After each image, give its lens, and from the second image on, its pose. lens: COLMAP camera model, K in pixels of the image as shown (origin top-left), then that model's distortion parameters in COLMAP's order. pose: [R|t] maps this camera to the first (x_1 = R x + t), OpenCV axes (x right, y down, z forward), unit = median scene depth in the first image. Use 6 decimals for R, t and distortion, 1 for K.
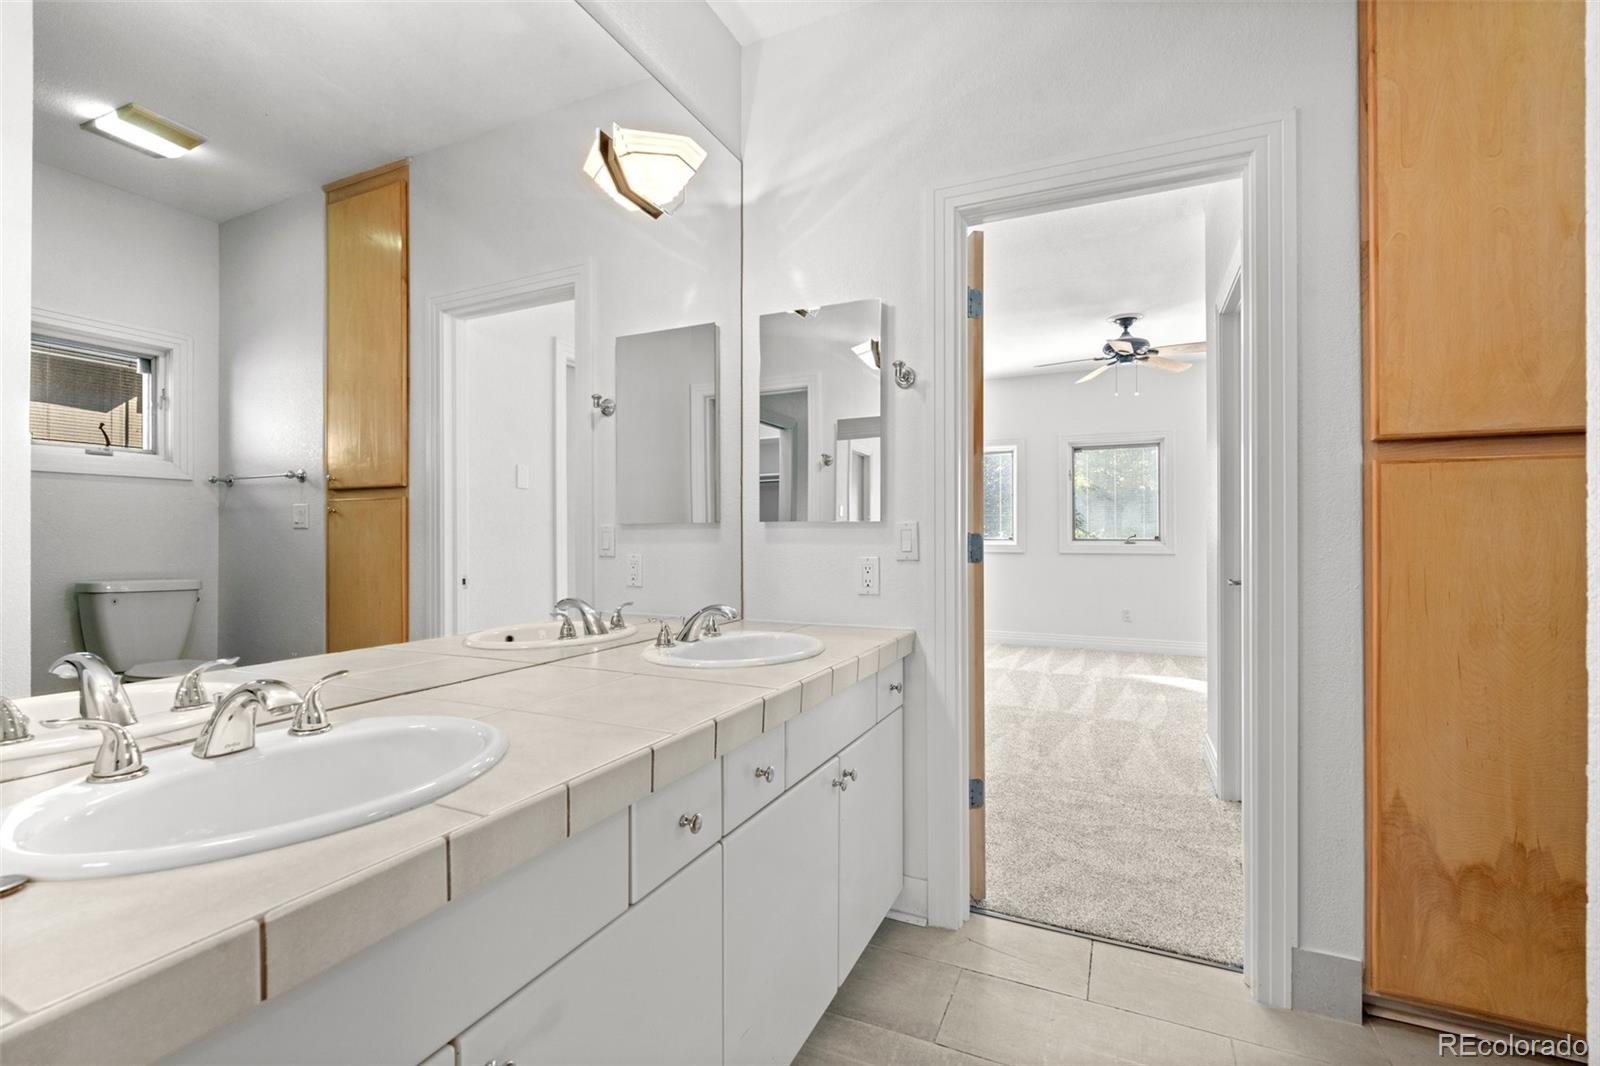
lens RADIAL K [[712.2, 0, 800.0], [0, 712.2, 533.0], [0, 0, 1]] dist [-0.000237, 0.000000]
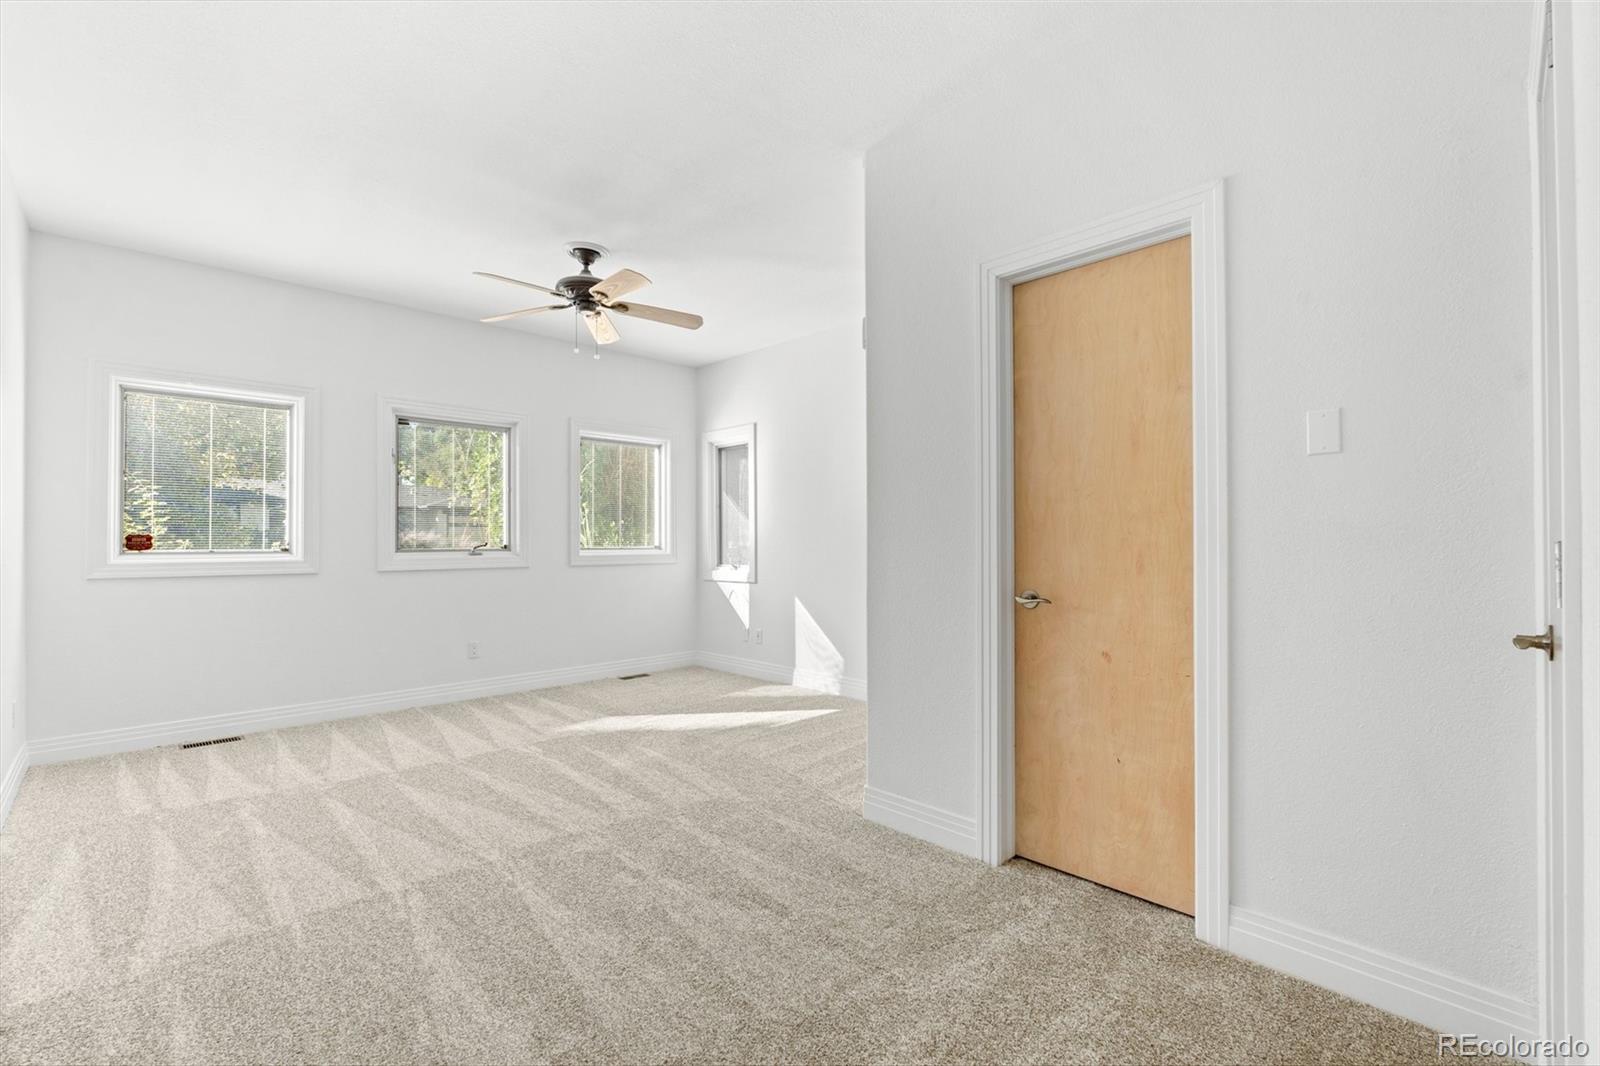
lens RADIAL K [[700.3, 0, 800.0], [0, 700.3, 533.0], [0, 0, 1]] dist [-0.004048, -0.000283]
pose [[0.364307, 0.012142, 0.931200, -0.106746], [0.001197, 0.999908, -0.013507, 0.002036], [-0.931278, 0.006036, 0.364259, 0.410854]]
